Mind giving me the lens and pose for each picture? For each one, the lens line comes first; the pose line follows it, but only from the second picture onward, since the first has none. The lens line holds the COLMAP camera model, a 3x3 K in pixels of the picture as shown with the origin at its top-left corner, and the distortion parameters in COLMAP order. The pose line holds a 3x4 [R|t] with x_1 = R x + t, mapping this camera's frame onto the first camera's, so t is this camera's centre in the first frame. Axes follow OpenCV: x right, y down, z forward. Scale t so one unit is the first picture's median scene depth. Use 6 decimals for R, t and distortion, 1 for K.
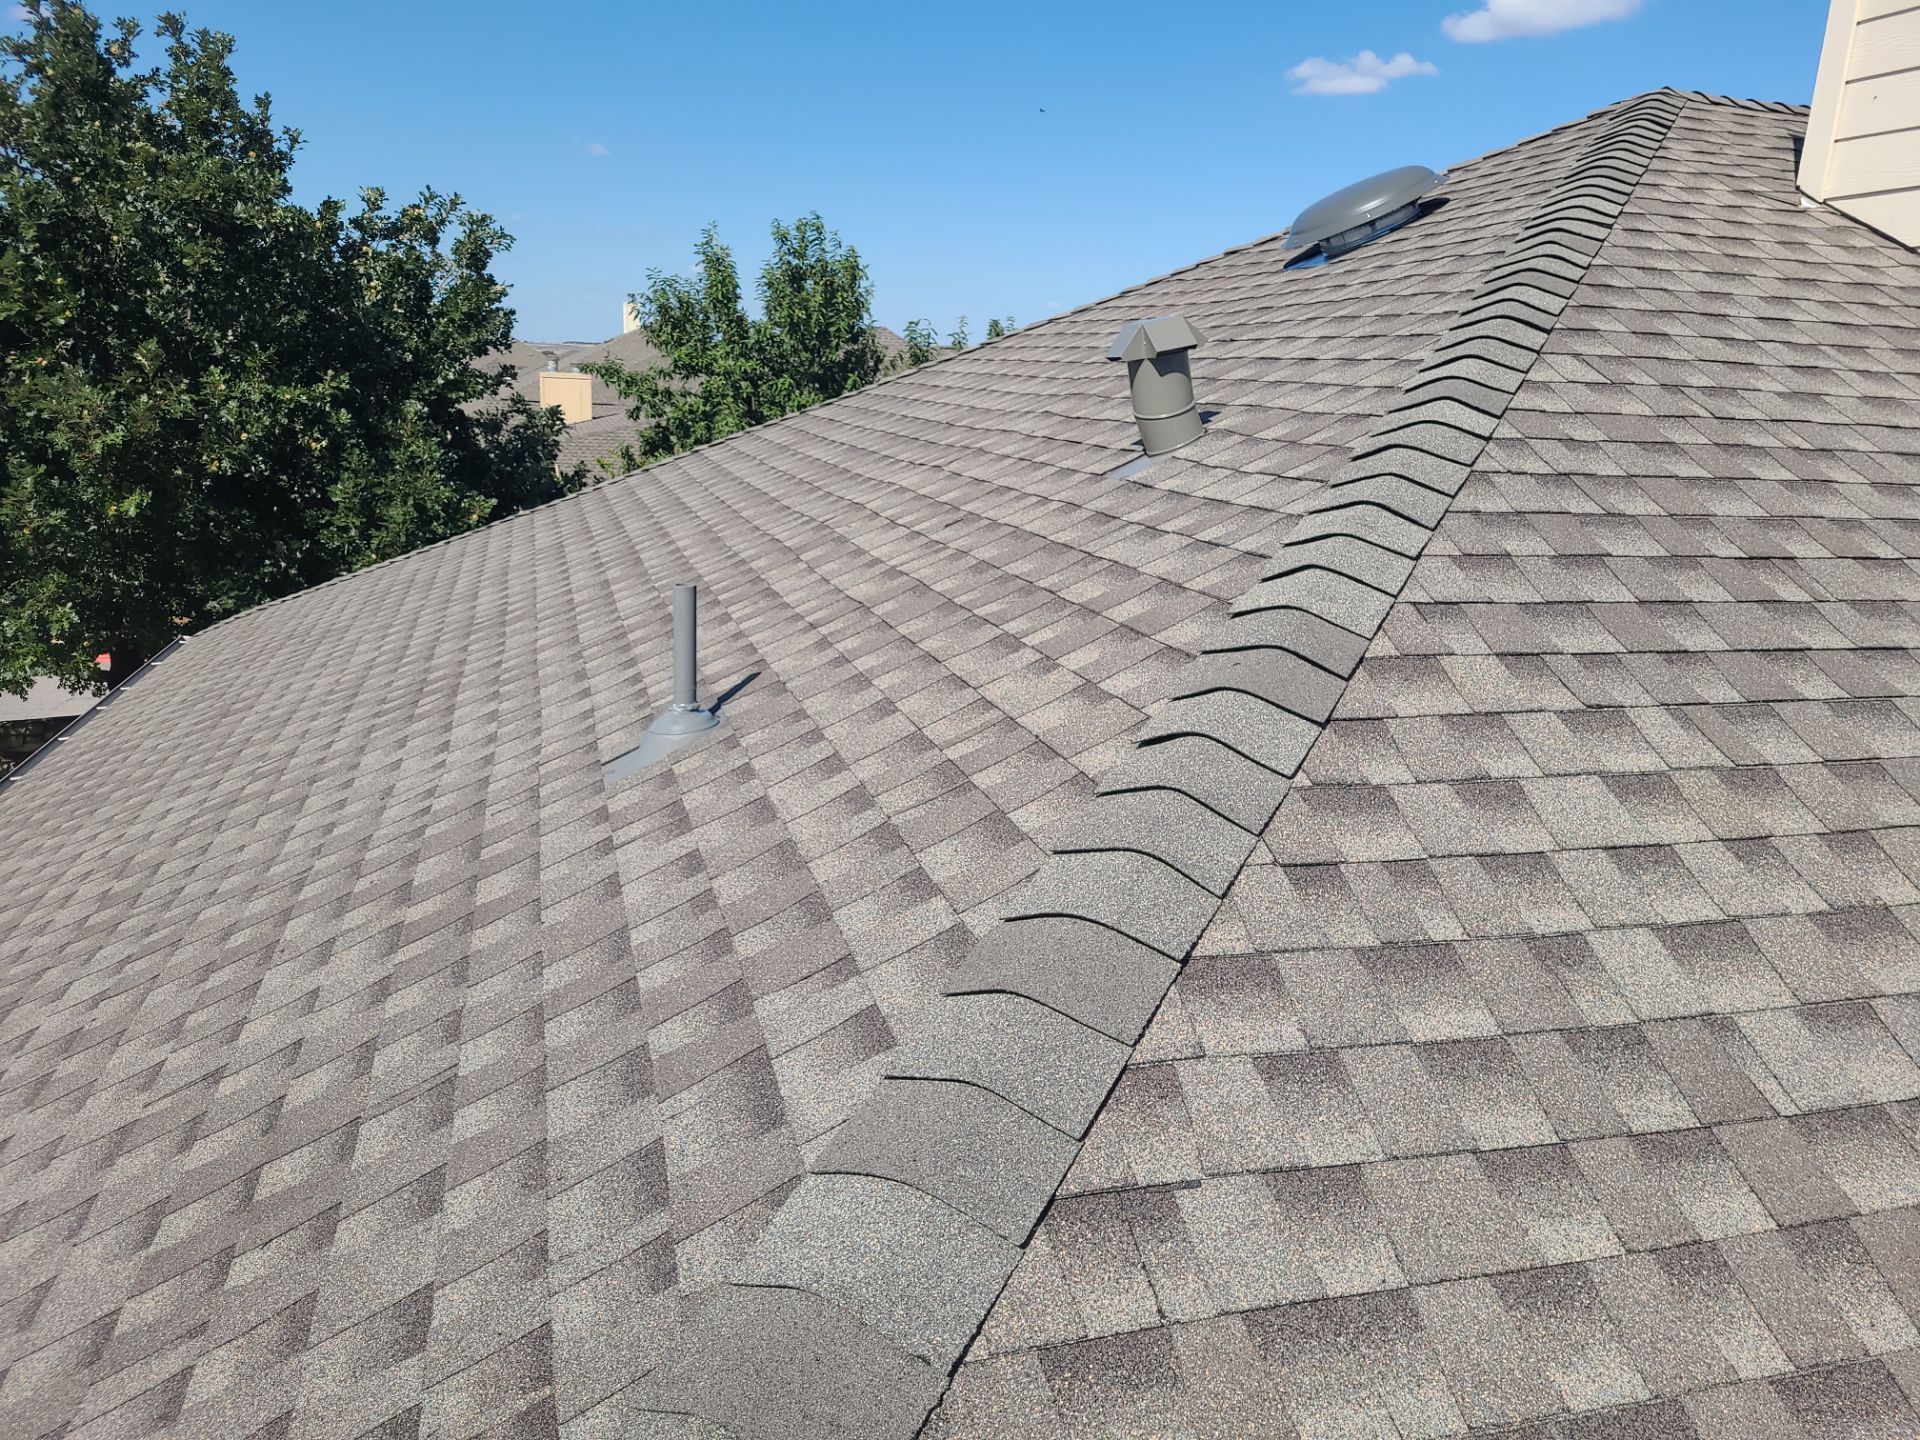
lens RADIAL K [[1438.1, 0, 967.1], [0, 1438.1, 710.3], [0, 0, 1]] dist [0.052948, -0.052072]
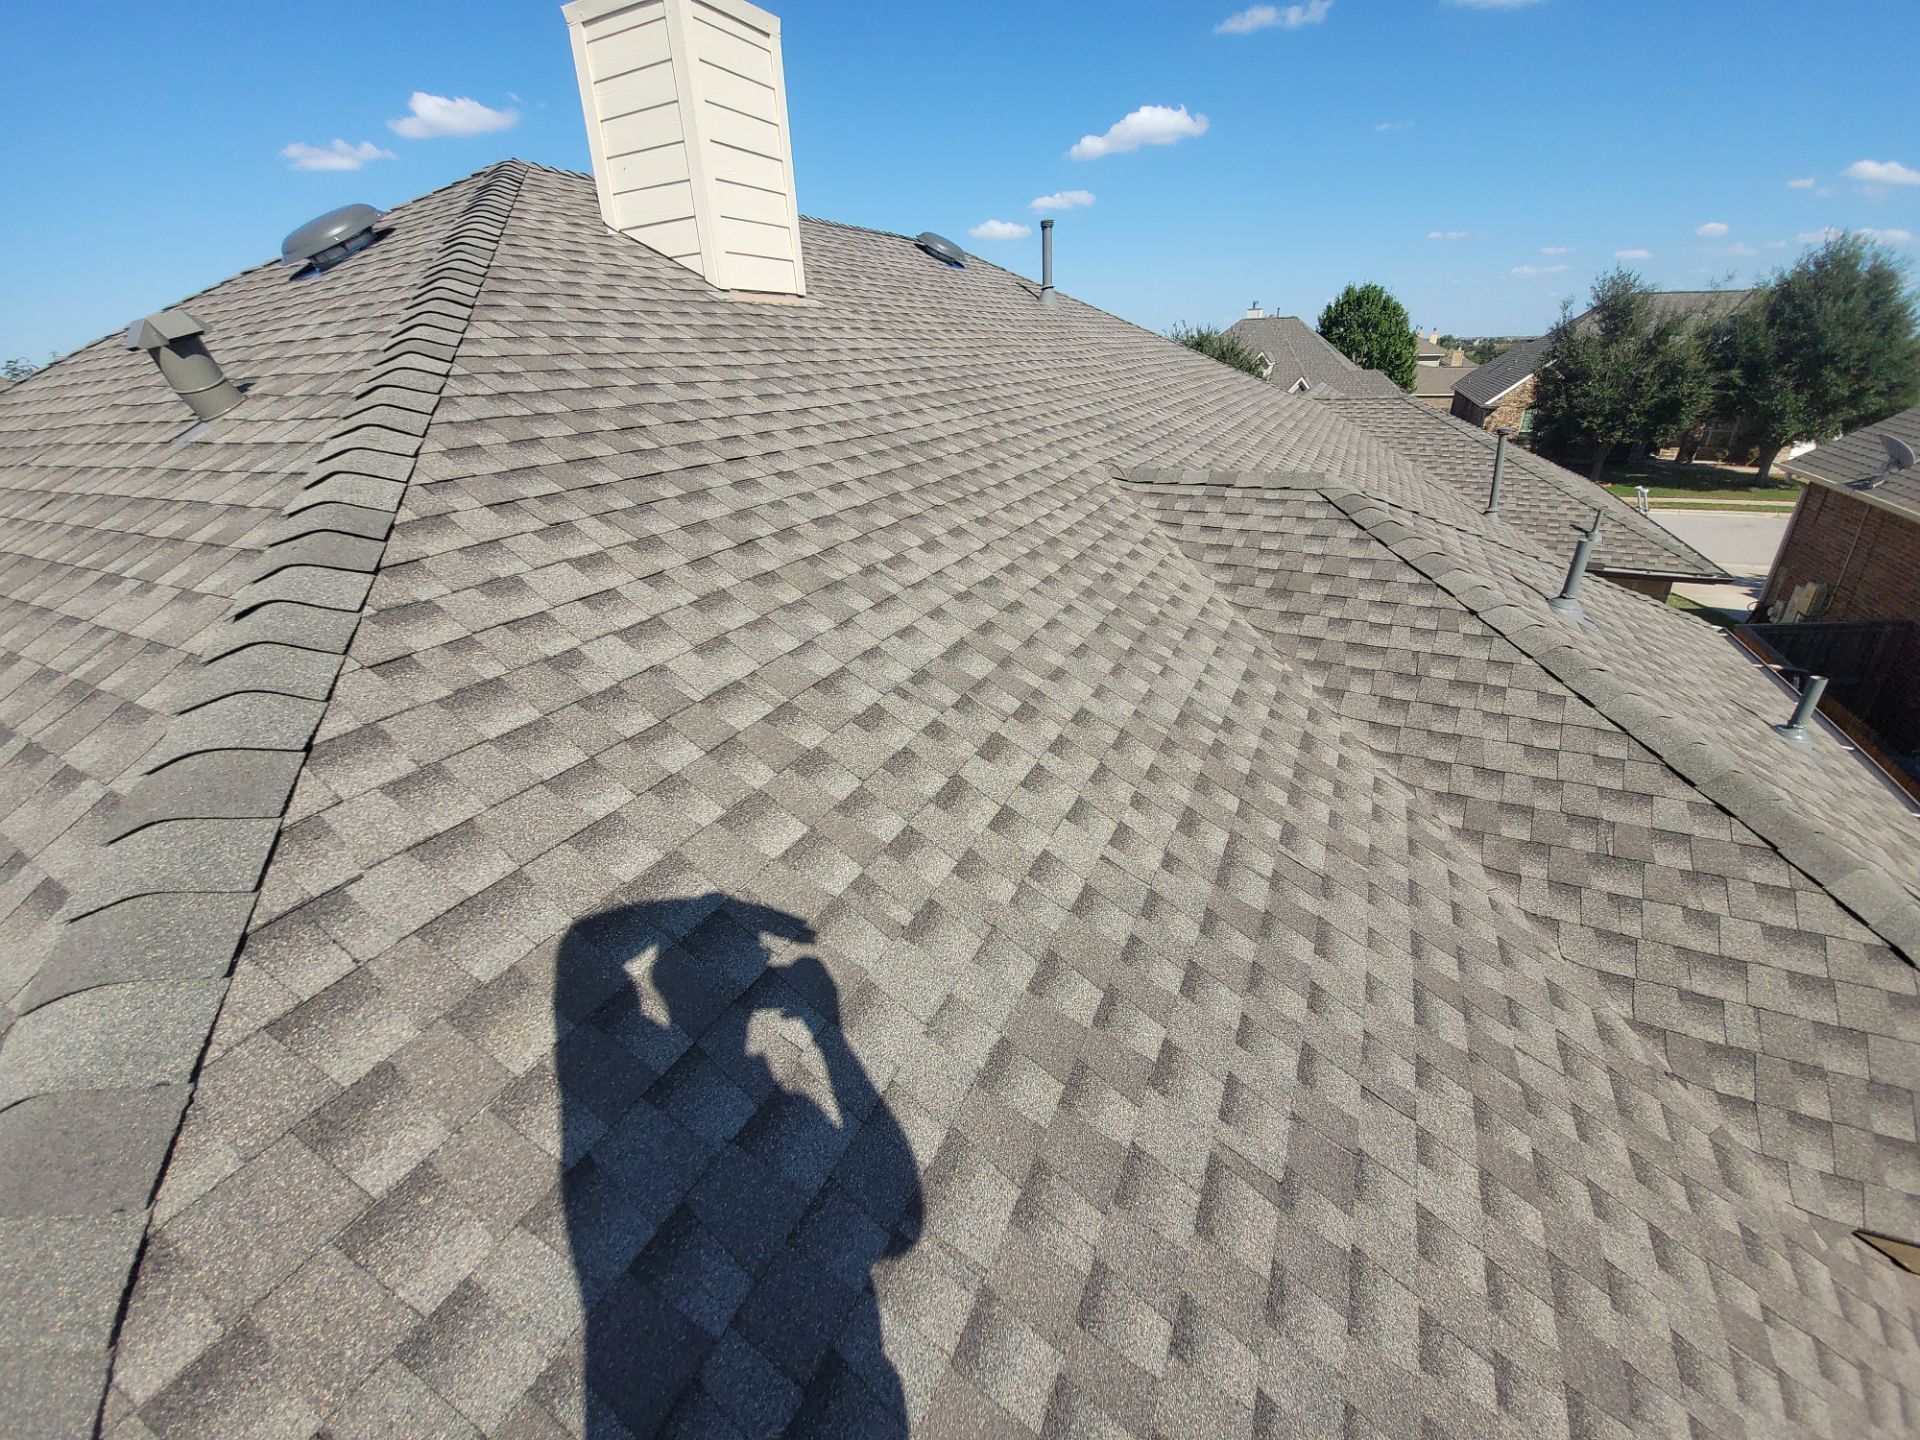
lens RADIAL K [[765.5, 0, 939.2], [0, 765.5, 725.0], [0, 0, 1]] dist [-0.019090, -0.004064]
pose [[0.689426, -0.375893, 0.619190, 0.097408], [0.229161, 0.924094, 0.305837, 0.048219], [-0.687151, -0.068958, 0.723234, 0.002861]]
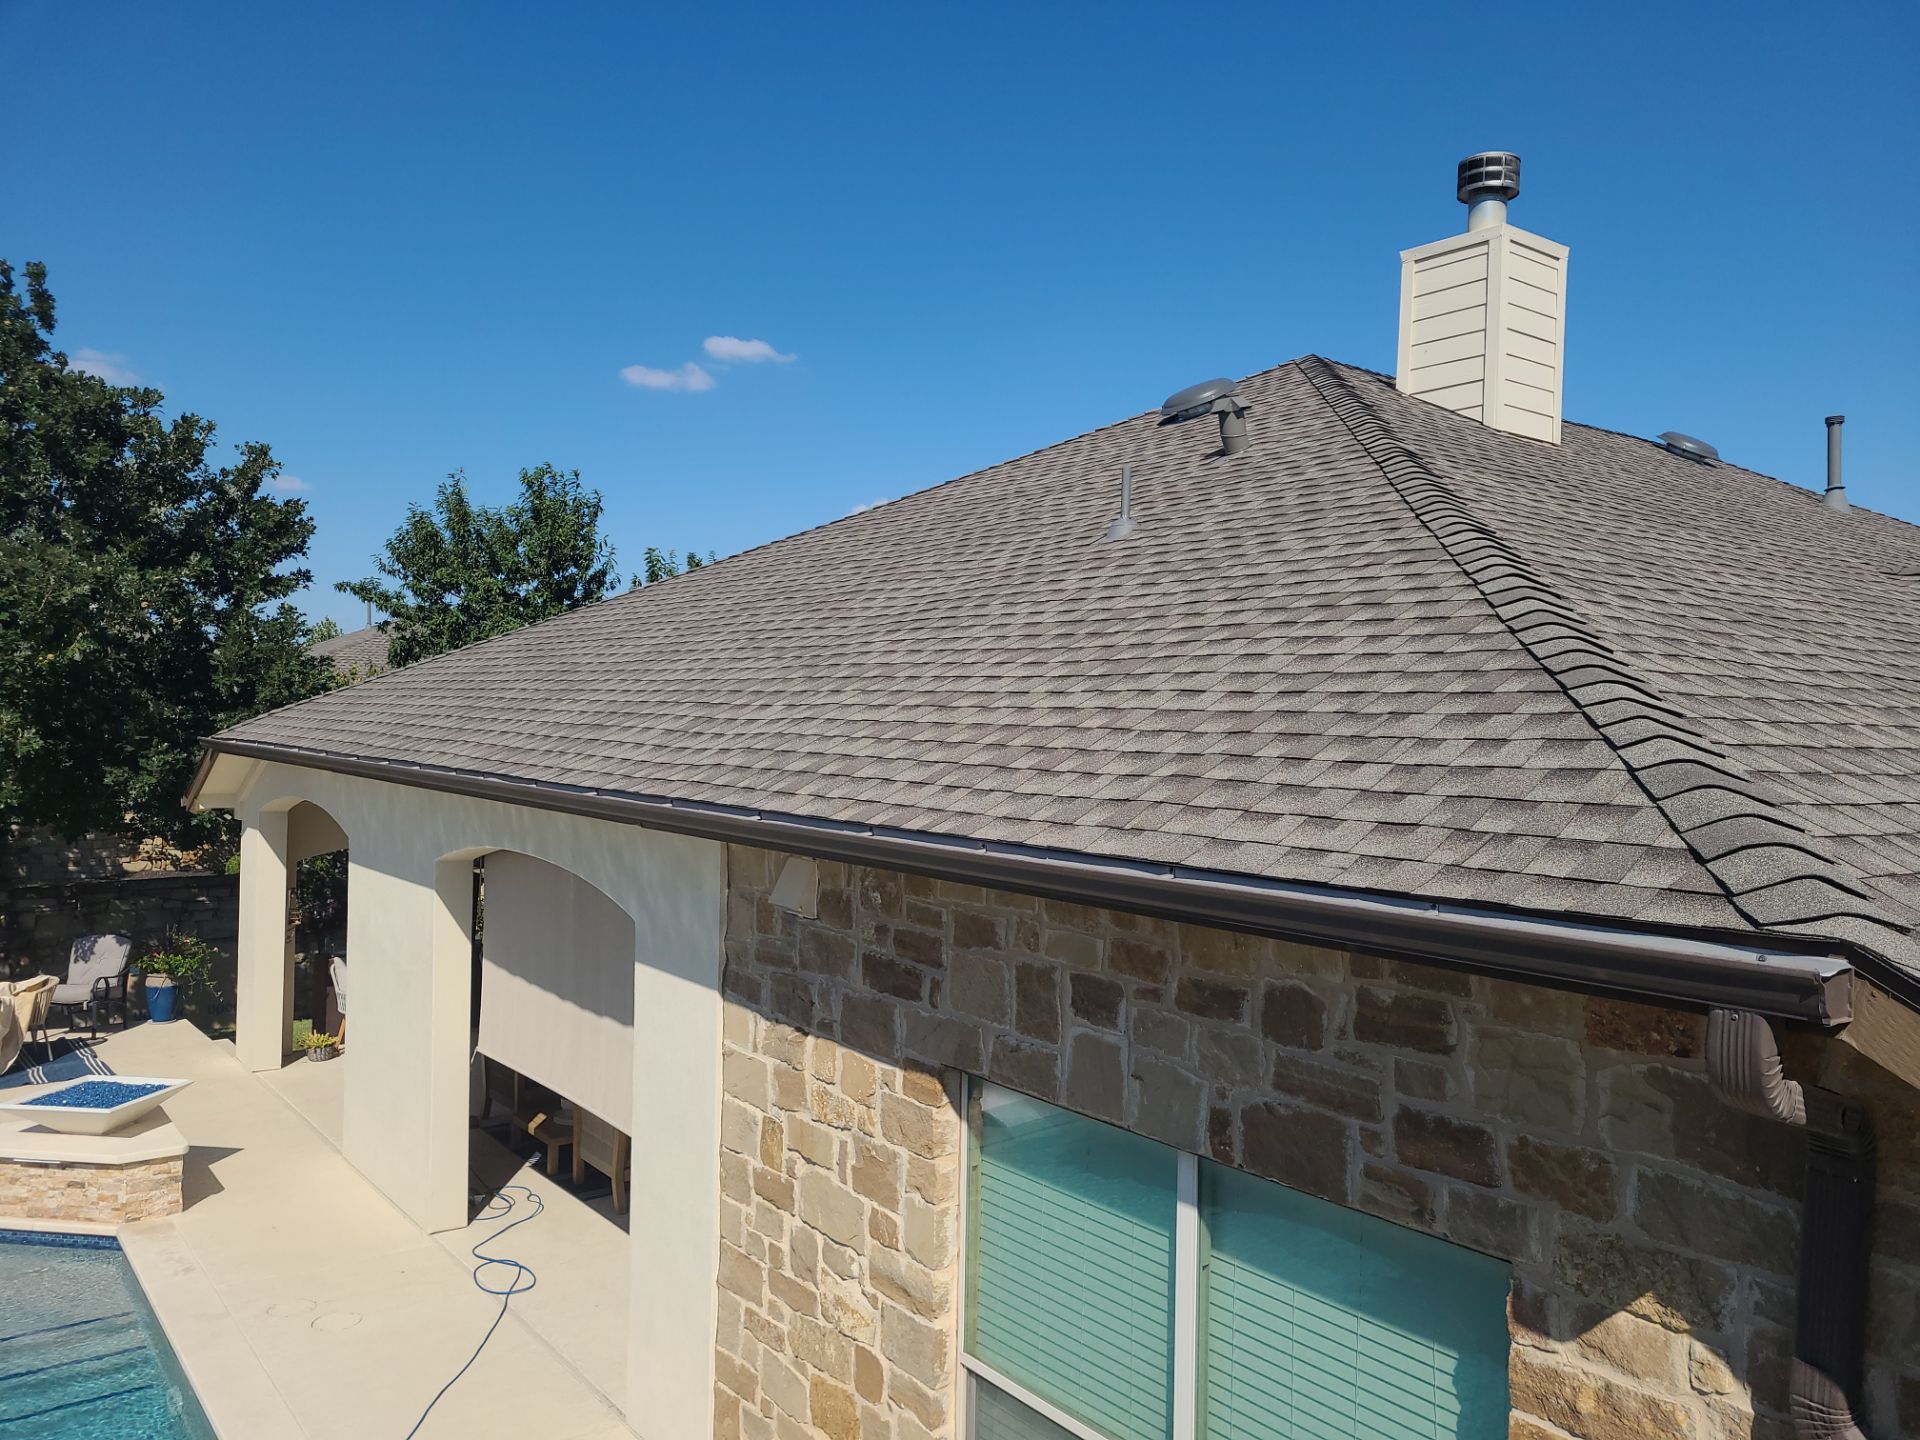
lens RADIAL K [[1438.1, 0, 967.1], [0, 1438.1, 710.3], [0, 0, 1]] dist [0.052948, -0.052072]
pose [[0.928315, -0.023336, 0.371060, -1.712448], [0.103328, 0.974904, -0.197195, 0.959424], [-0.357146, 0.221400, 0.907430, -1.308346]]
